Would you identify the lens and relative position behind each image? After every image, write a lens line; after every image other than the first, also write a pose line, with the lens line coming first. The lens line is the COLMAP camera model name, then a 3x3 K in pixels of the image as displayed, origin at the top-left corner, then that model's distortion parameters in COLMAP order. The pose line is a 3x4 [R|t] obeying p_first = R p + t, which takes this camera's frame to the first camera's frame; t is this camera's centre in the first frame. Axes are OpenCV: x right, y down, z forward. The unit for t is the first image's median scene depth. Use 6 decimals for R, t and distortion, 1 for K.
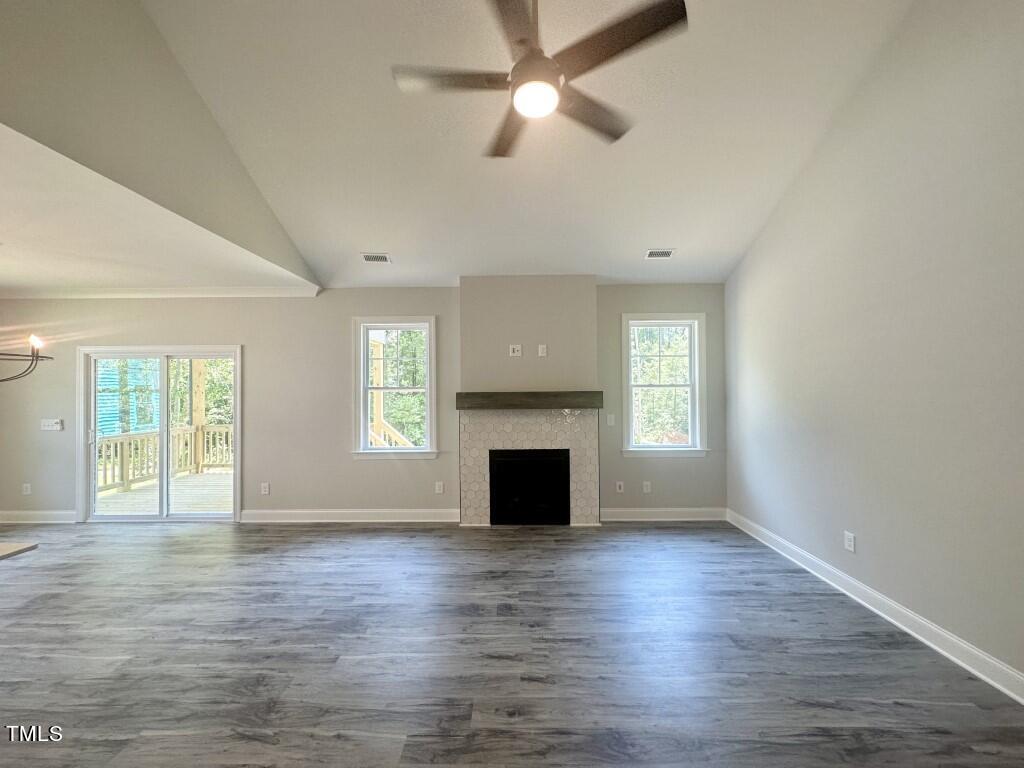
lens RADIAL K [[409.1, 0, 510.3], [0, 409.1, 383.2], [0, 0, 1]] dist [0.001026, 0.000662]
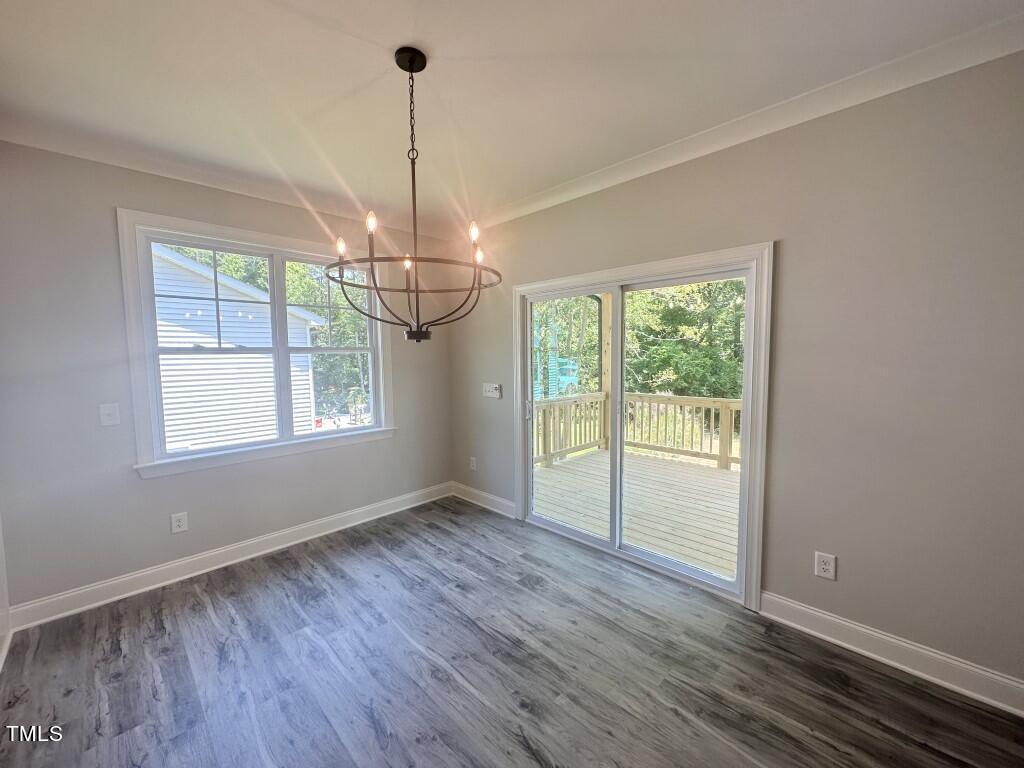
lens RADIAL K [[409.1, 0, 510.1], [0, 409.1, 384.1], [0, 0, 1]] dist [0.001026, 0.000662]
pose [[0.715375, 0.051062, -0.696872, -0.543012], [0.015132, 0.995960, 0.088510, 0.019578], [0.698577, -0.073863, 0.711713, 0.463551]]
